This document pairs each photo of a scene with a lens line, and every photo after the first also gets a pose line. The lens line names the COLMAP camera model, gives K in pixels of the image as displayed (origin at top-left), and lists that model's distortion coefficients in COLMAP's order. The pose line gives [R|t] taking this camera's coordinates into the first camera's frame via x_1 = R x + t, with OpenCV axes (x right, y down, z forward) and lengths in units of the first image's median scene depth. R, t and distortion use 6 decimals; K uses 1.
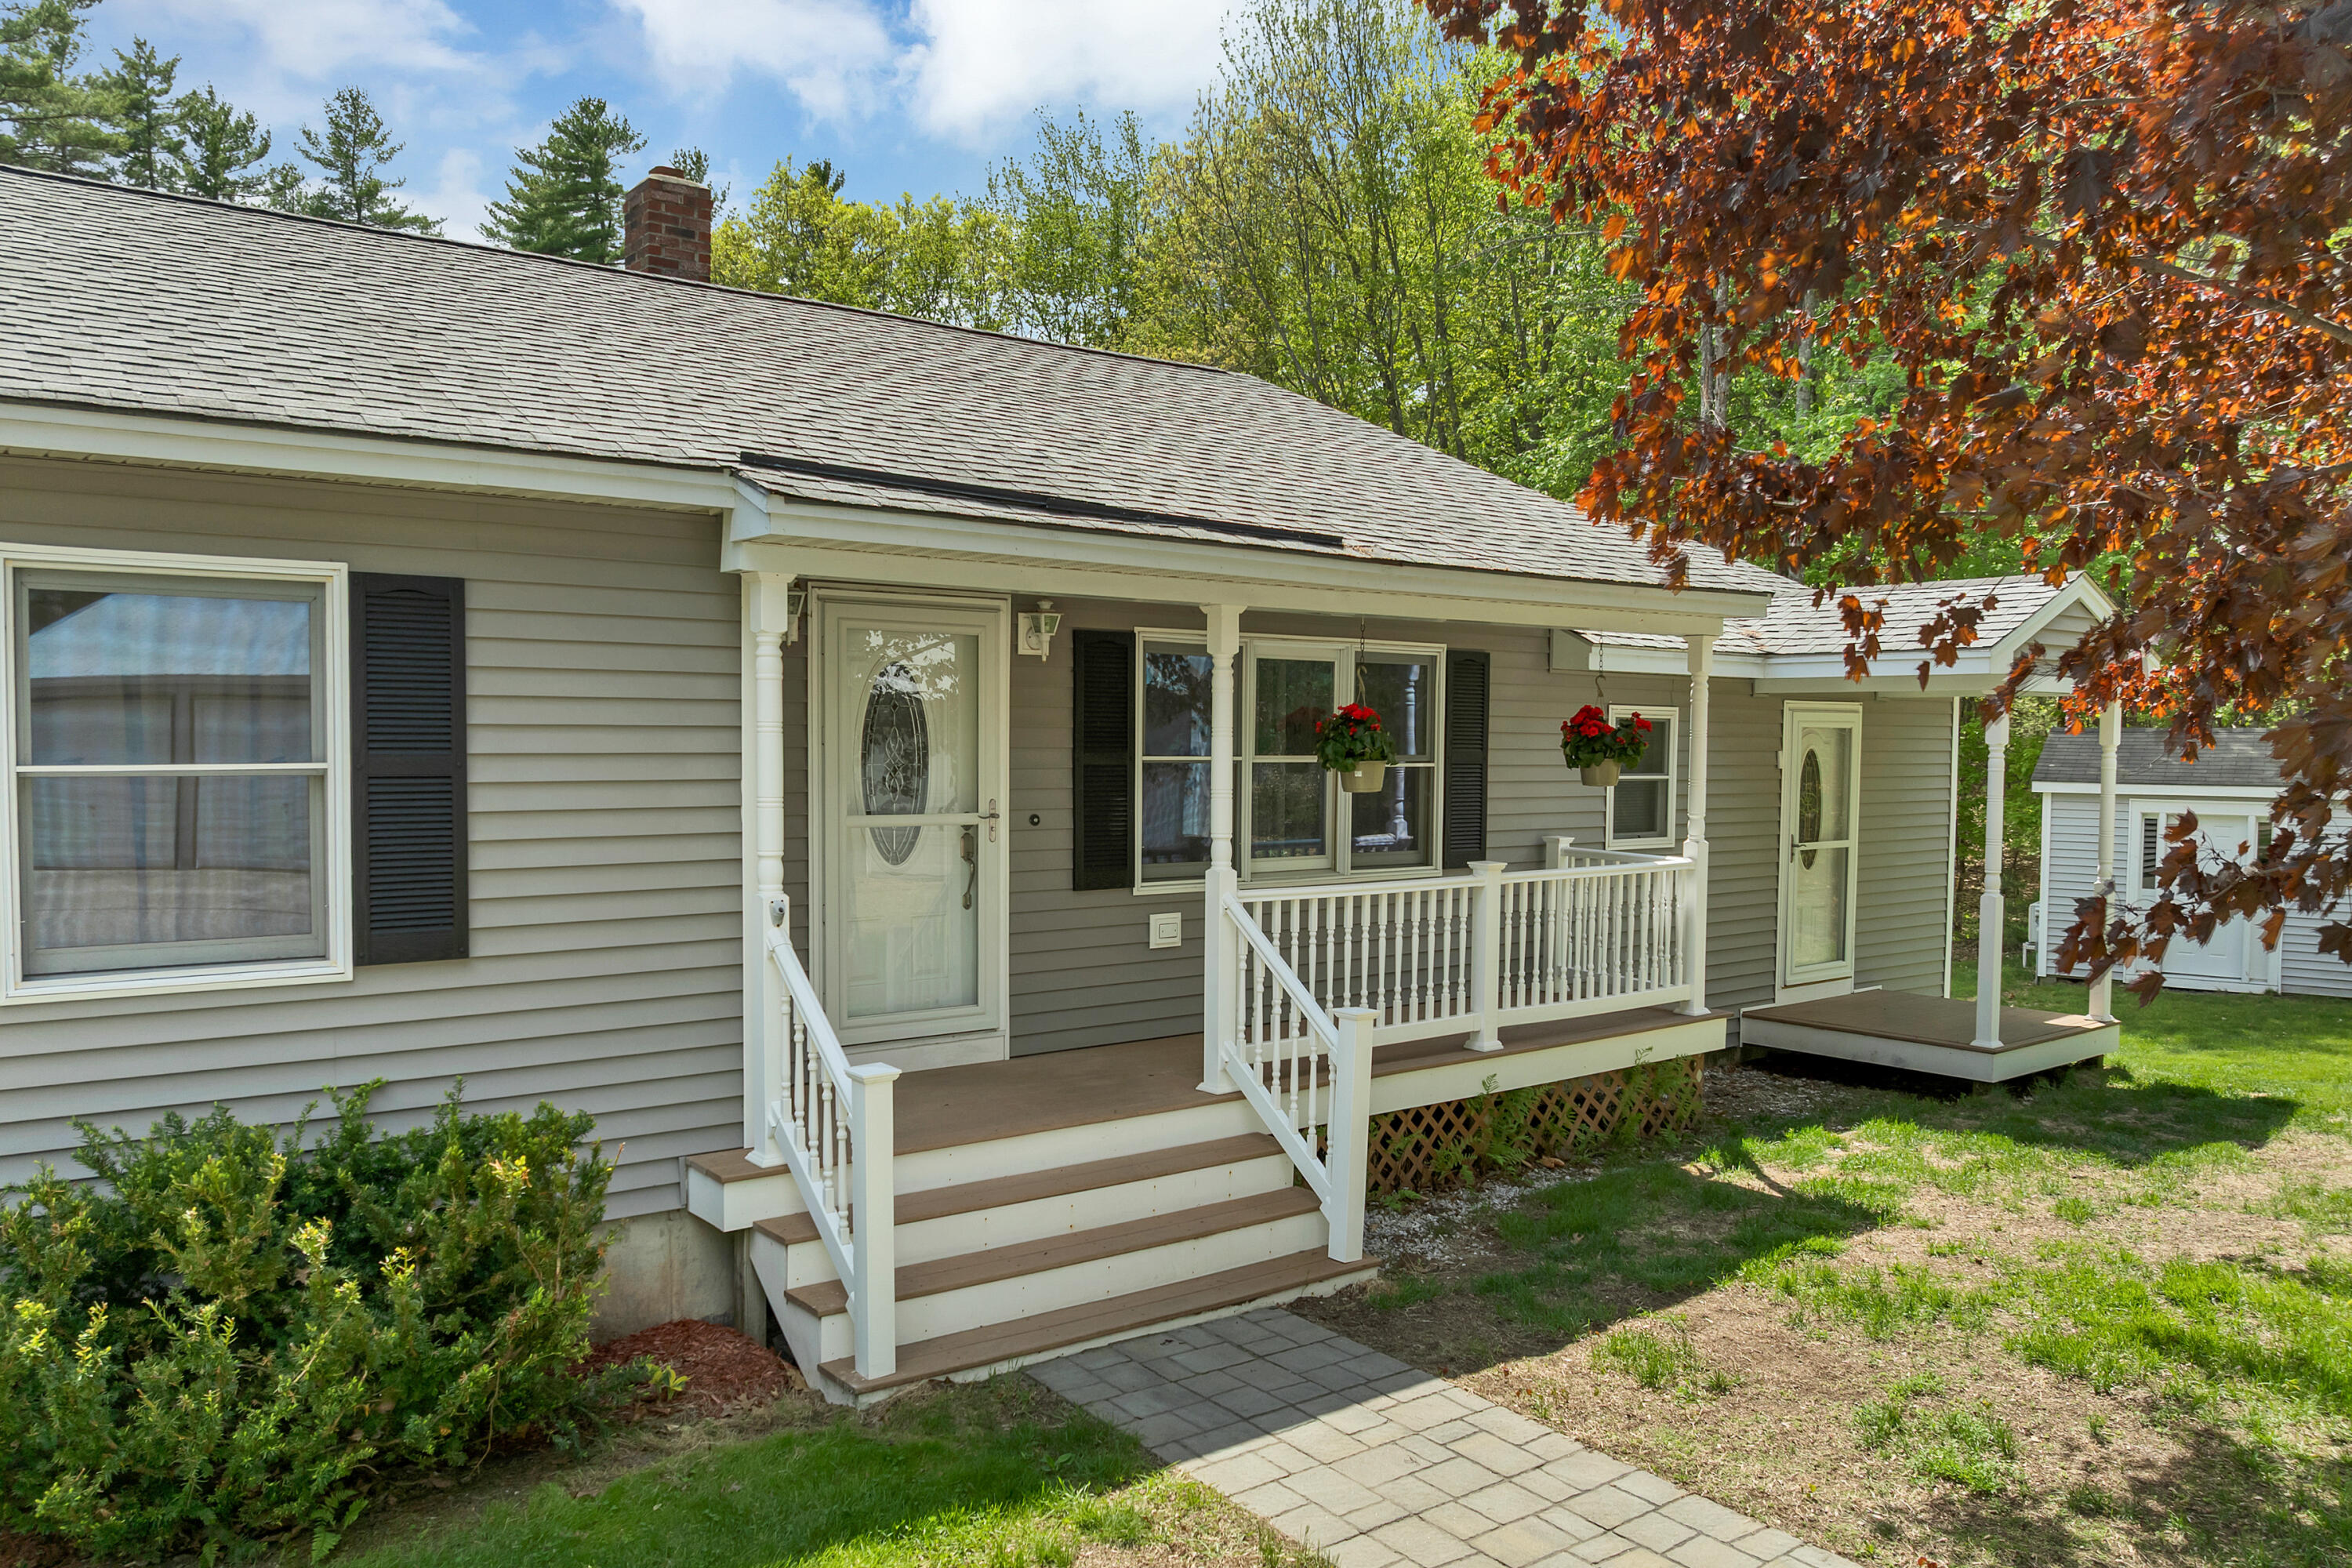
lens RADIAL K [[1627.6, 0, 1133.1], [0, 1627.6, 790.1], [0, 0, 1]] dist [-0.028883, -0.003225]
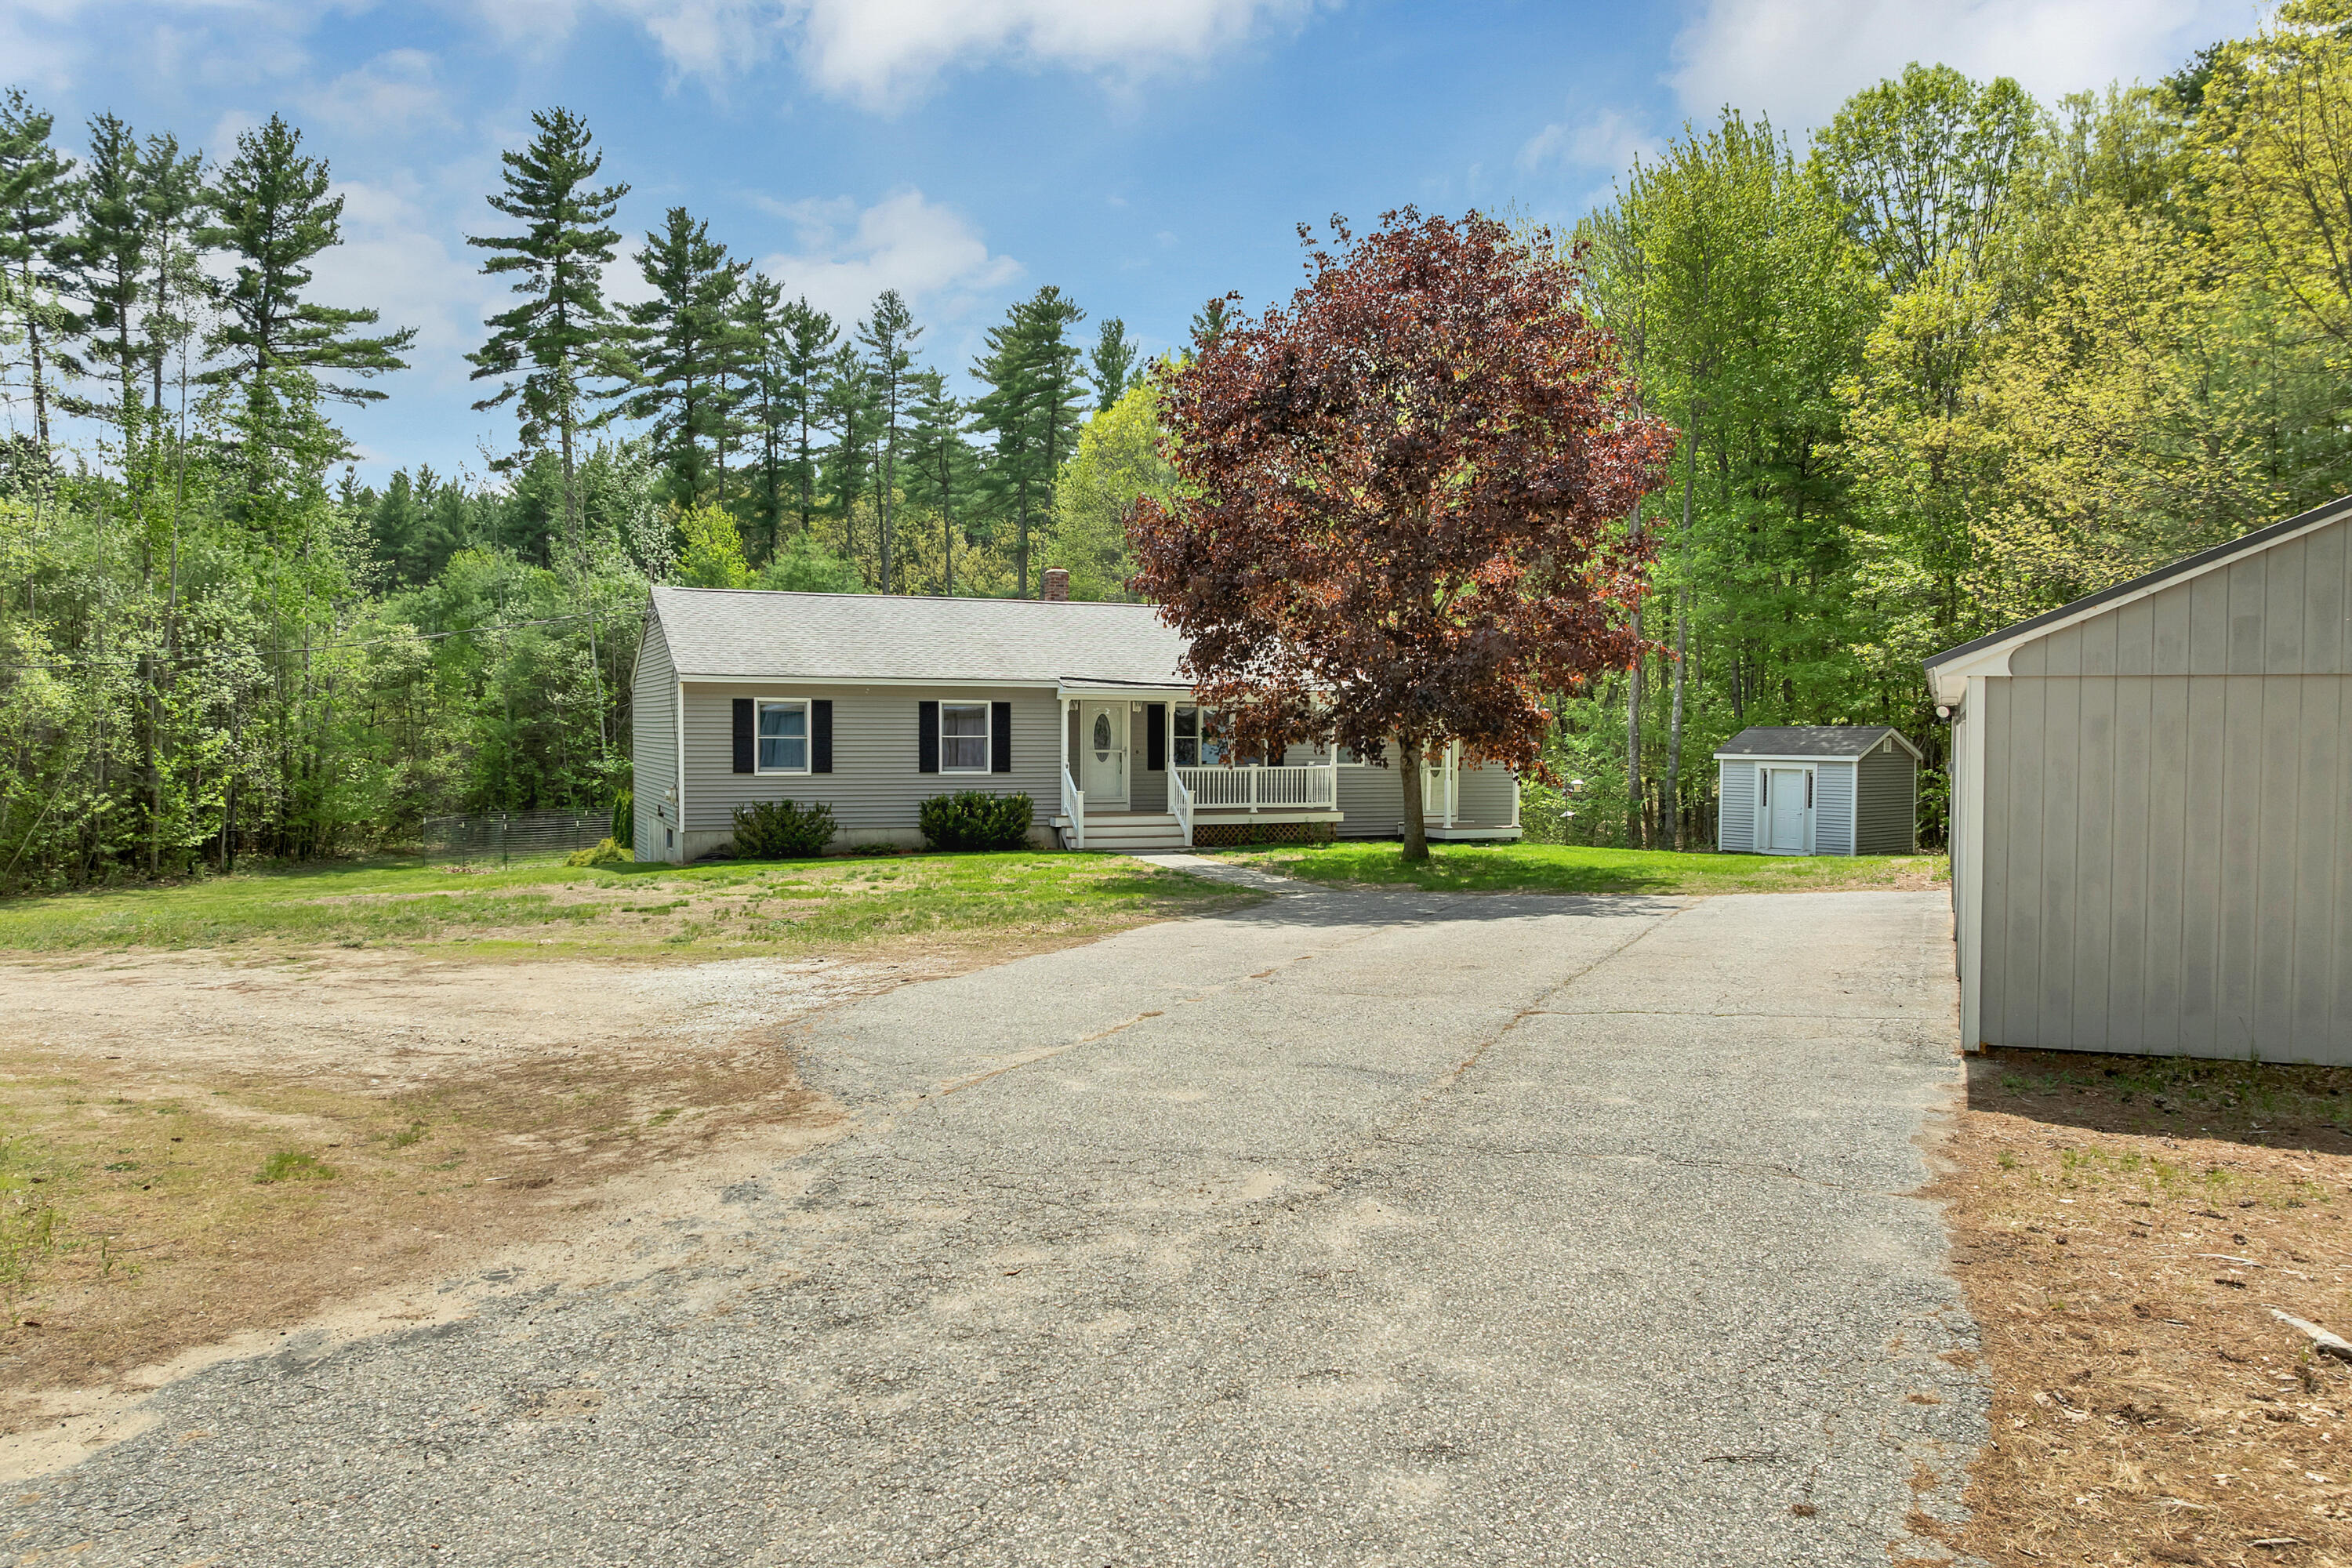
lens RADIAL K [[1627.6, 0, 1133.1], [0, 1627.6, 790.1], [0, 0, 1]] dist [-0.028883, -0.003225]
pose [[0.963471, 0.011276, -0.267574, 0.815144], [-0.012942, 0.999906, -0.004464, 0.105312], [0.267499, 0.007764, 0.963527, -2.338588]]
